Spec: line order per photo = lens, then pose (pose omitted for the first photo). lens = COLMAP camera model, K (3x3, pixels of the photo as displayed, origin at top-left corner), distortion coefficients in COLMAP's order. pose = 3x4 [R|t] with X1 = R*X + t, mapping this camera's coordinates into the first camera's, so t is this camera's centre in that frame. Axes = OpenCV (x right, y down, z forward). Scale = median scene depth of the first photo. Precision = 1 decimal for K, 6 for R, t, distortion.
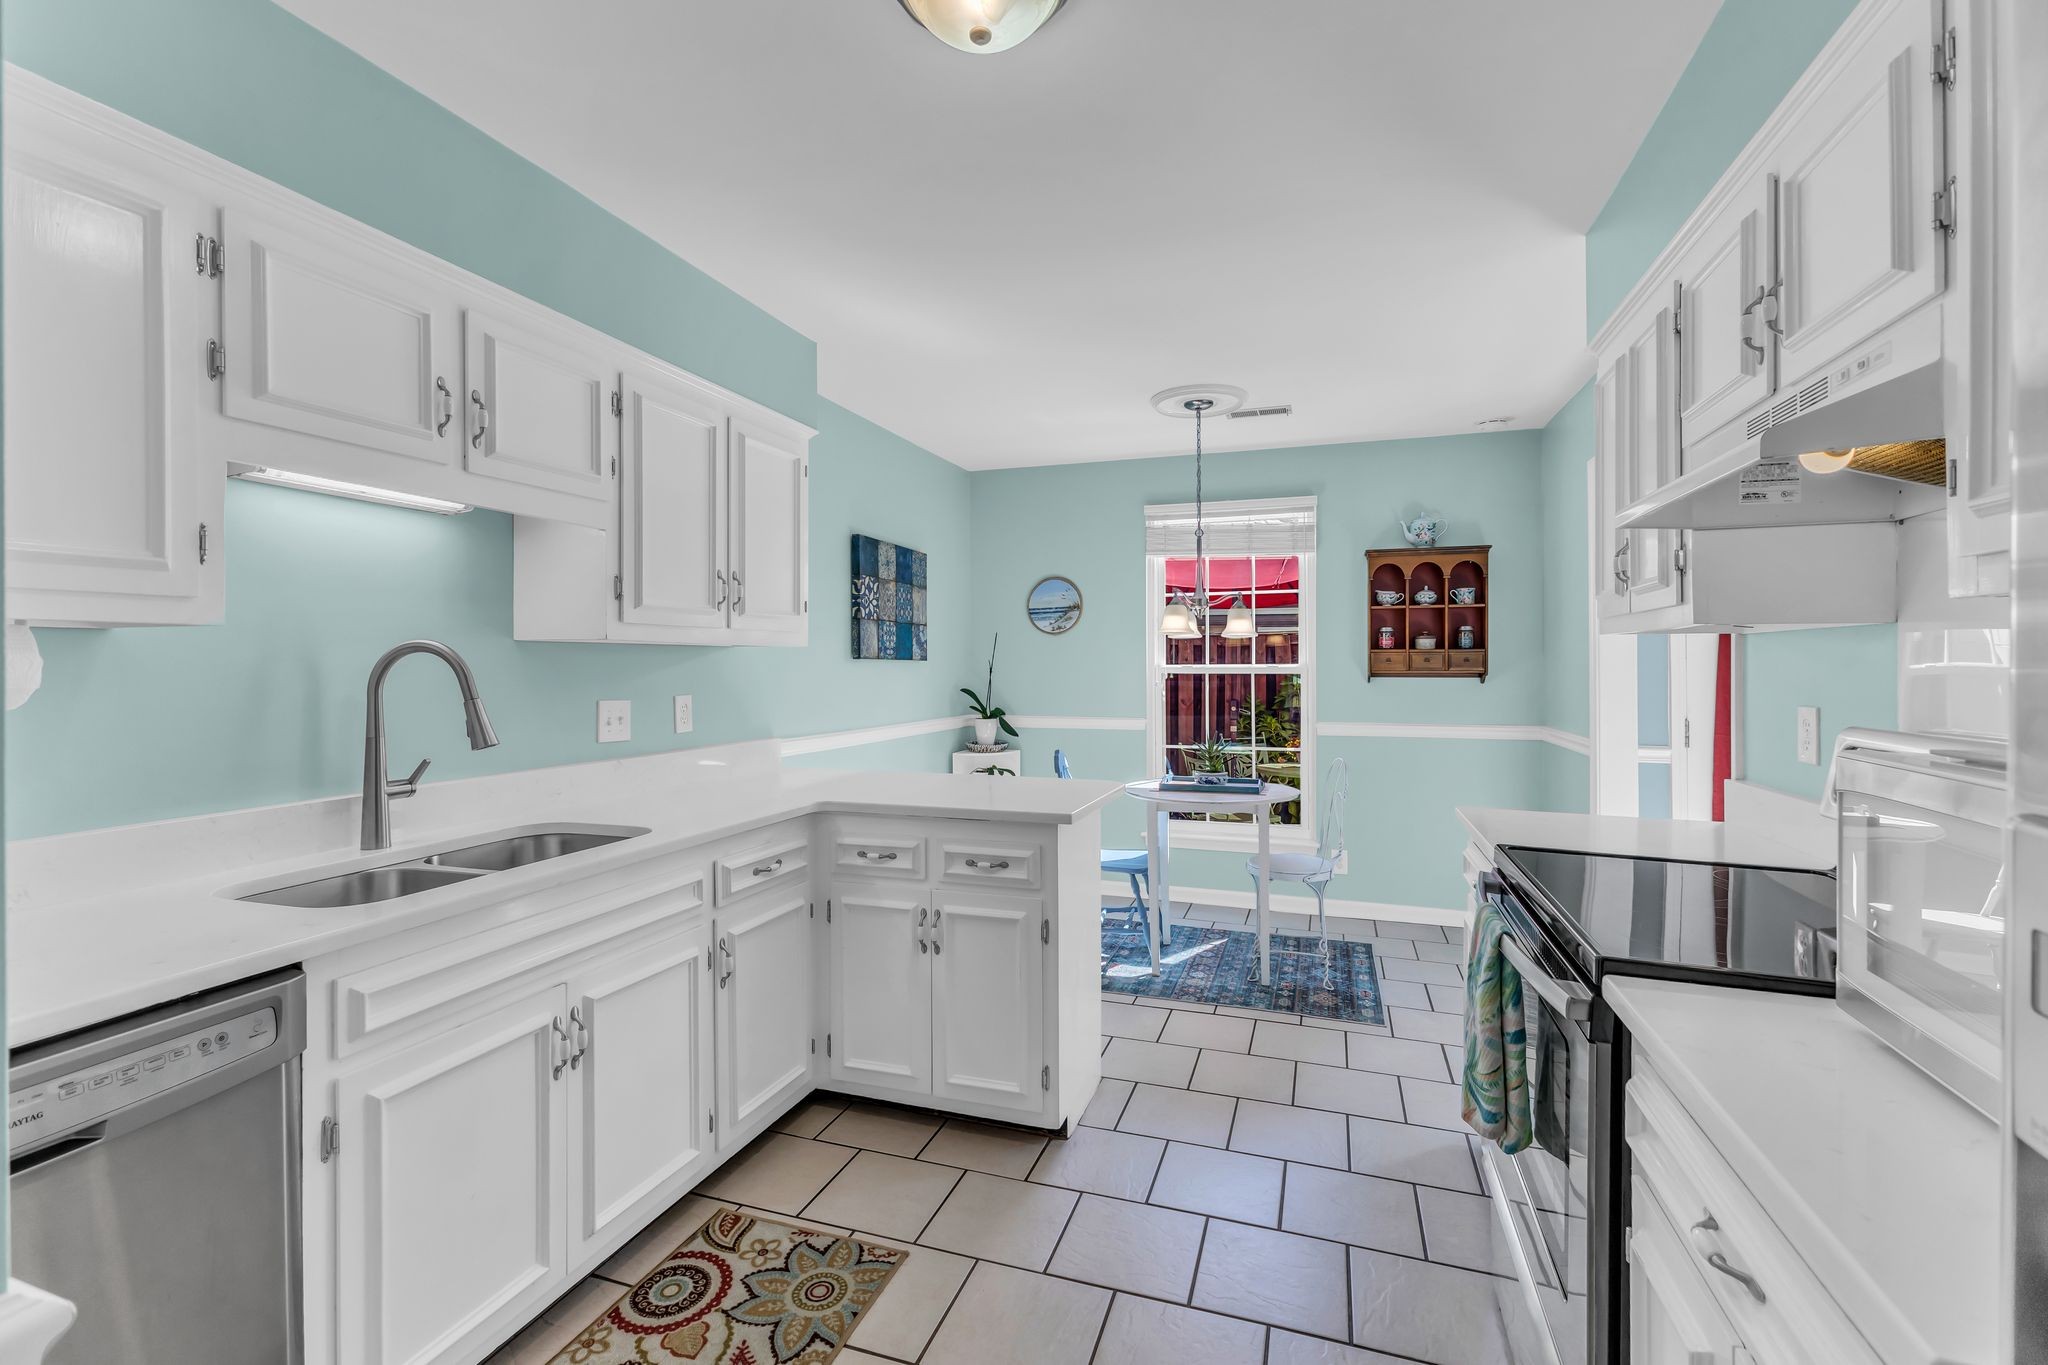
lens RADIAL K [[894.1, 0, 1031.5], [0, 894.1, 656.4], [0, 0, 1]] dist [0.005407, 0.000196]
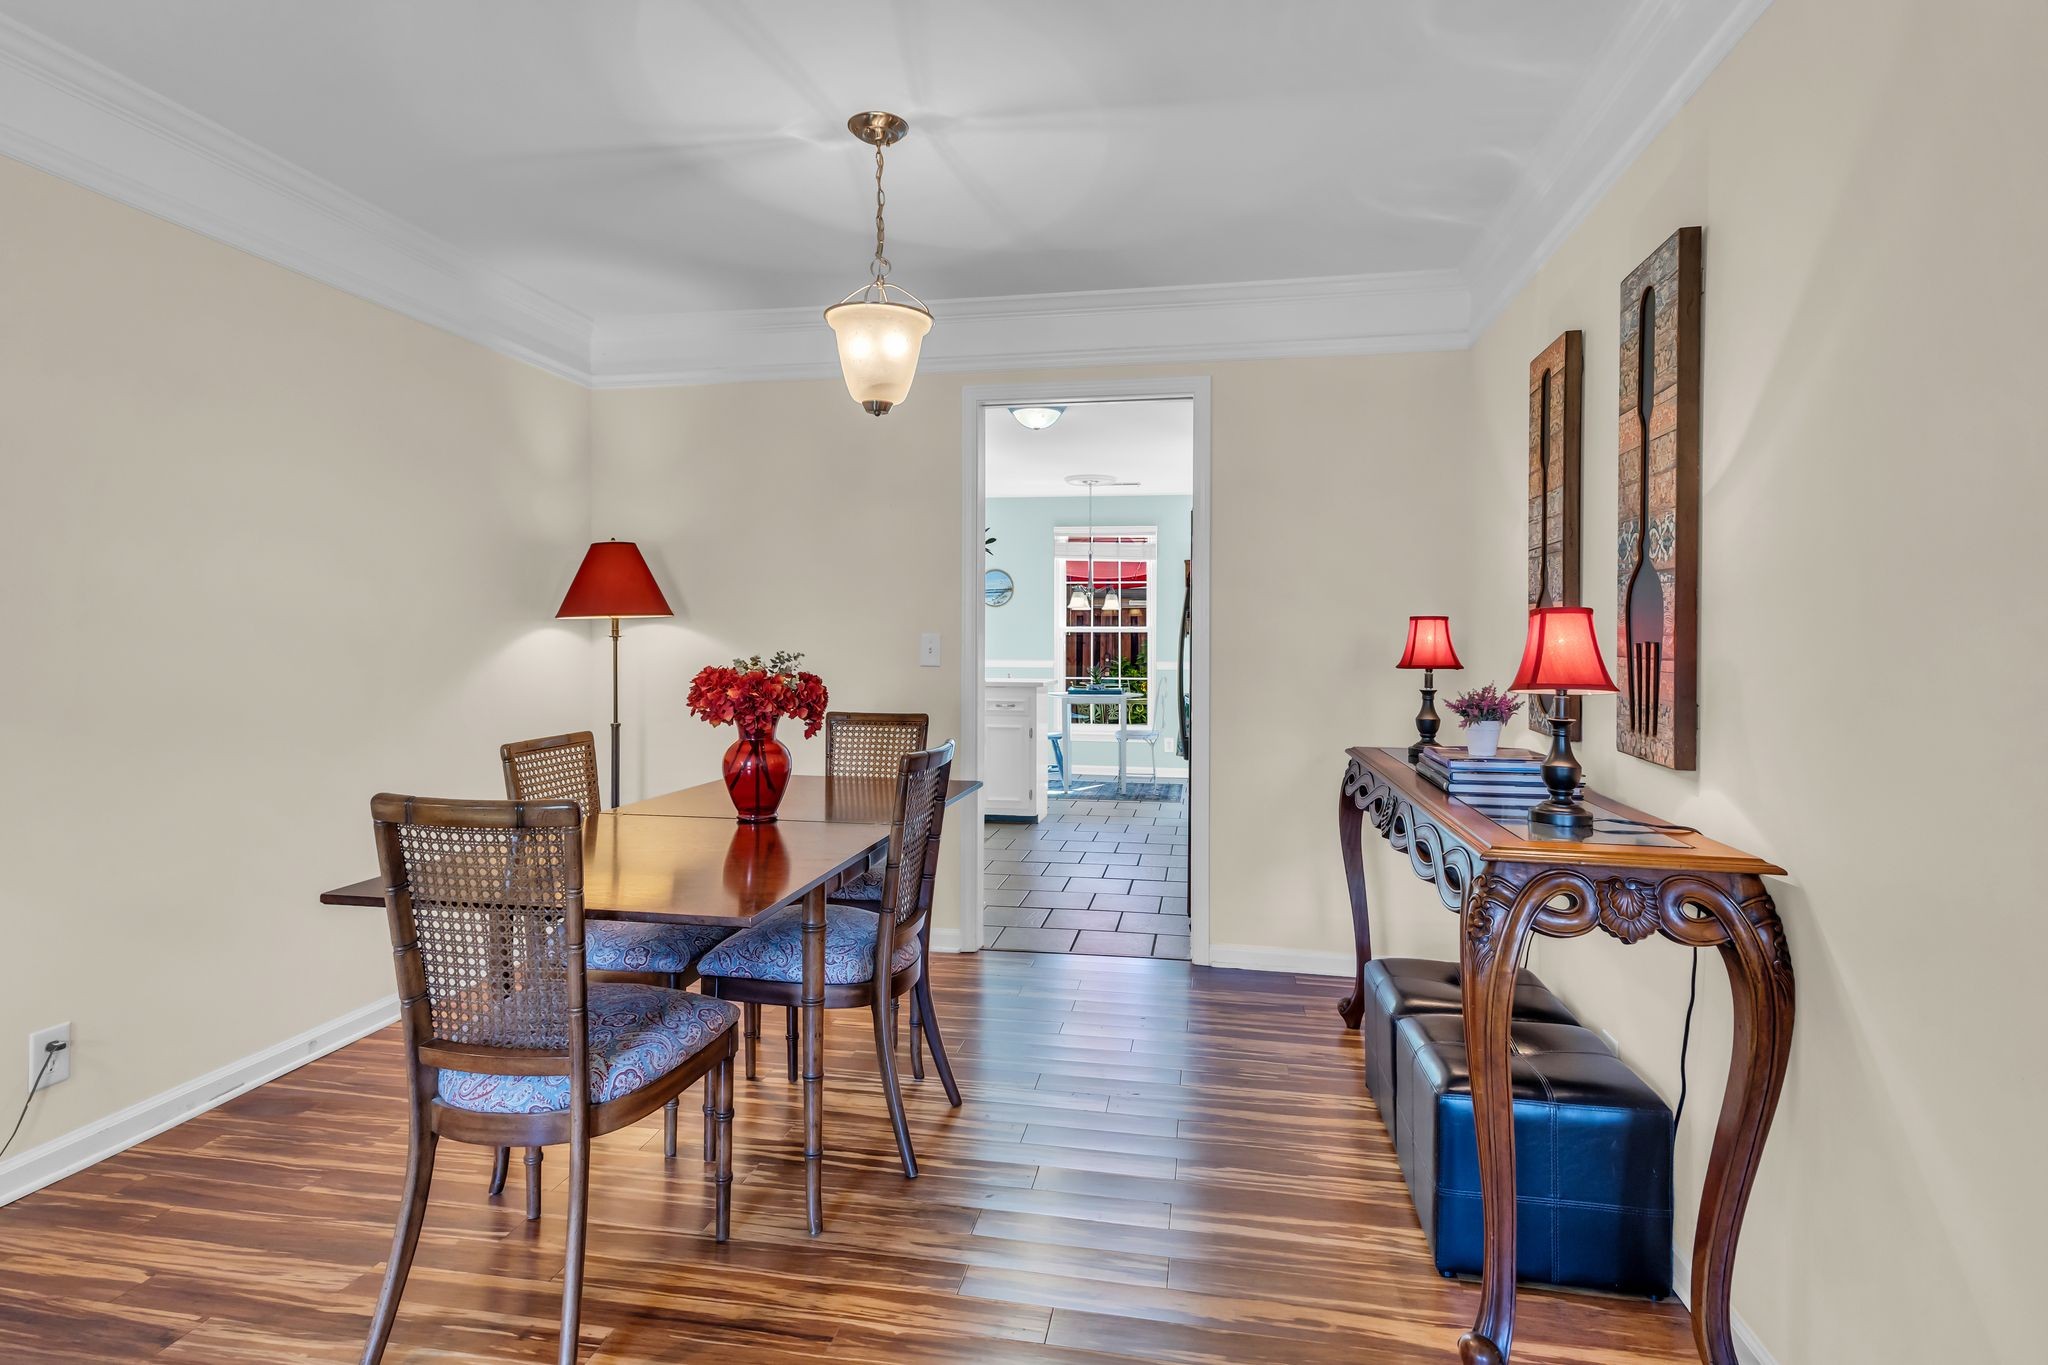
lens RADIAL K [[1121.1, 0, 1014.2], [0, 1121.1, 671.1], [0, 0, 1]] dist [-0.010464, 0.004683]
pose [[0.989586, 0.001637, 0.143934, -0.270345], [-0.006948, 0.999313, 0.036405, 0.020198], [-0.143775, -0.037026, 0.988917, -1.141711]]
